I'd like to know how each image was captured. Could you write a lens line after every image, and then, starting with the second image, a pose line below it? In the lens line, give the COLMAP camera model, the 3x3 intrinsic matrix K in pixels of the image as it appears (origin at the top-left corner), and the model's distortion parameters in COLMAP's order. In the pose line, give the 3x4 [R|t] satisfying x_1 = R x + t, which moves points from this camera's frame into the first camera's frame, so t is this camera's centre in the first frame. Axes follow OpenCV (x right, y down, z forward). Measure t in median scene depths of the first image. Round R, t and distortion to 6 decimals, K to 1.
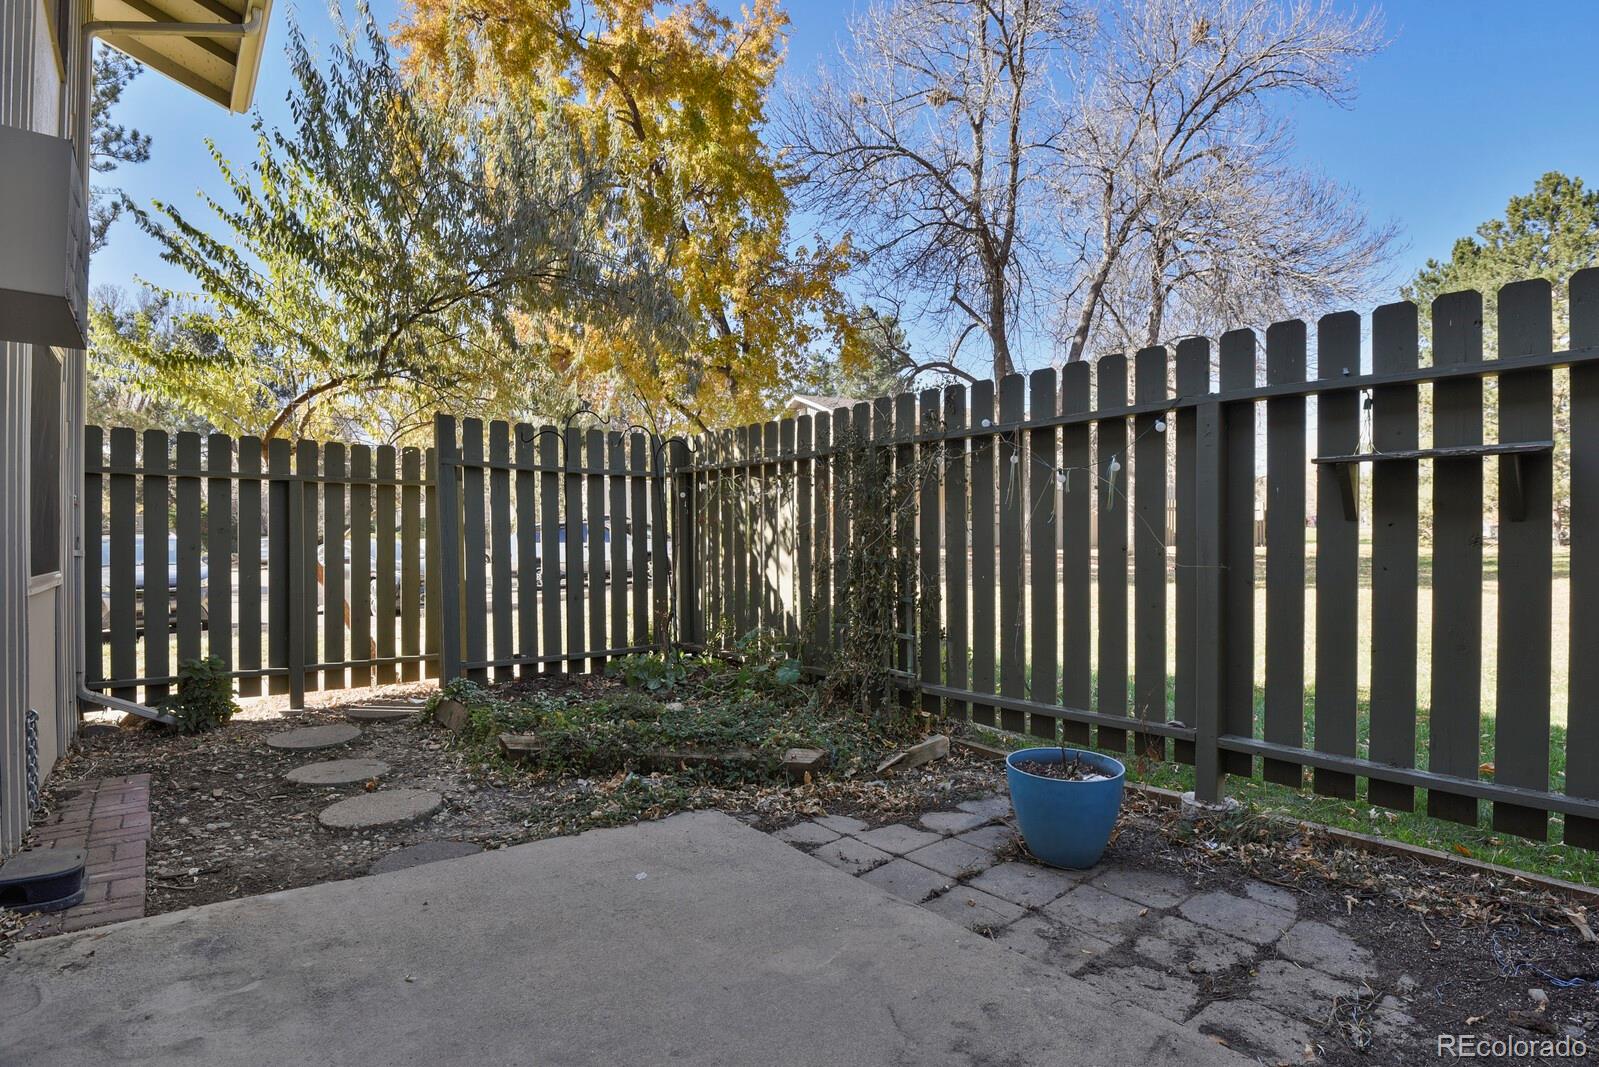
lens RADIAL K [[777.9, 0, 801.3], [0, 777.9, 540.6], [0, 0, 1]] dist [-0.030938, -0.000339]
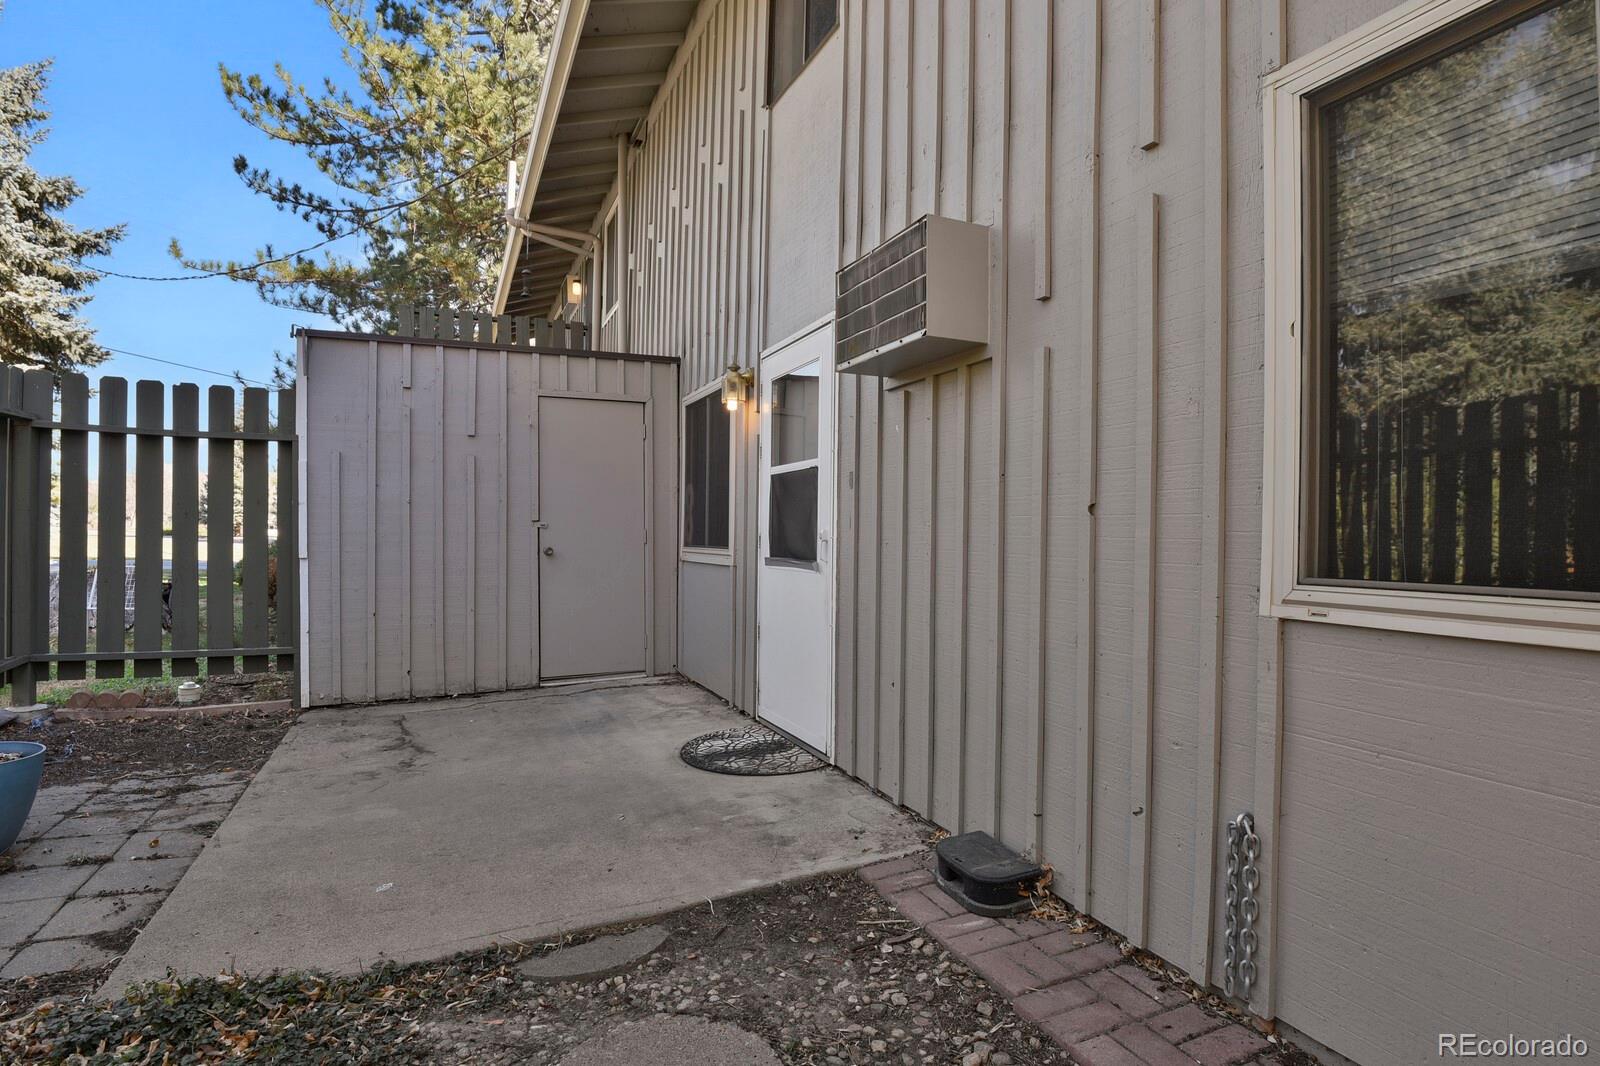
lens RADIAL K [[778.4, 0, 801.8], [0, 778.4, 540.1], [0, 0, 1]] dist [-0.030938, -0.000339]
pose [[-0.963910, -0.015282, 0.265788, -1.080681], [-0.014052, 0.999880, 0.006529, 0.026947], [-0.265856, 0.002559, -0.964009, 2.073980]]
